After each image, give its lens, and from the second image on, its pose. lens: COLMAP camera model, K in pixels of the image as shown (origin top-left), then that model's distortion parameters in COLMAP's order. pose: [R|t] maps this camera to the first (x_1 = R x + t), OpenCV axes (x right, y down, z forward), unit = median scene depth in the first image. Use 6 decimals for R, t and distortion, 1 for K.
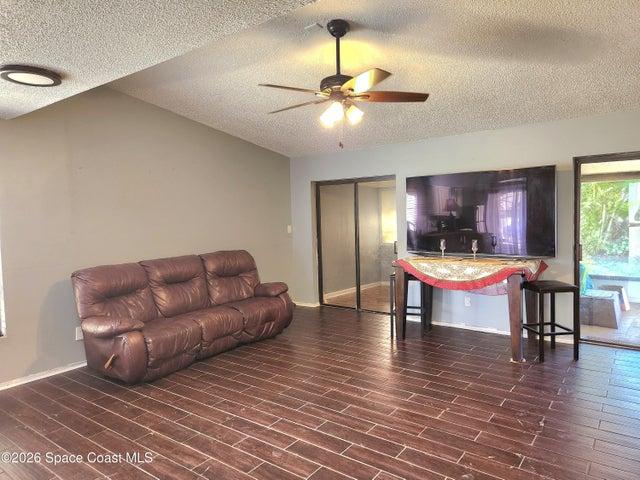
lens RADIAL K [[431.1, 0, 320.0], [0, 431.1, 240.0], [0, 0, 1]] dist [0.040496, -0.000169]
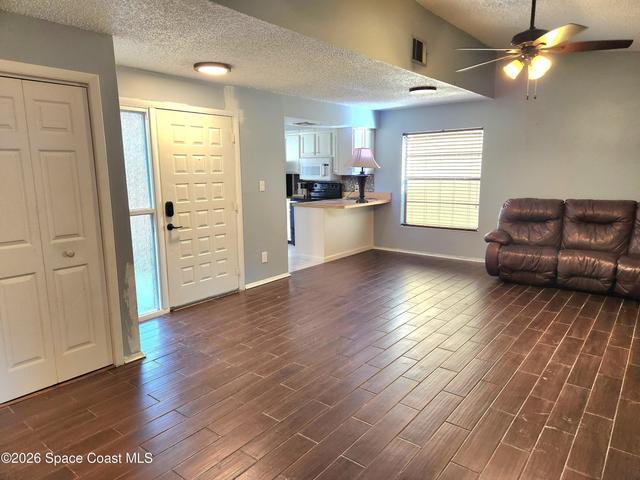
lens RADIAL K [[431.1, 0, 320.0], [0, 431.1, 240.0], [0, 0, 1]] dist [0.040496, -0.000169]
pose [[-0.036651, 0.201201, -0.978864, 1.145000], [-0.051927, 0.977816, 0.202929, -0.071883], [0.997978, 0.058267, -0.025390, 0.499022]]
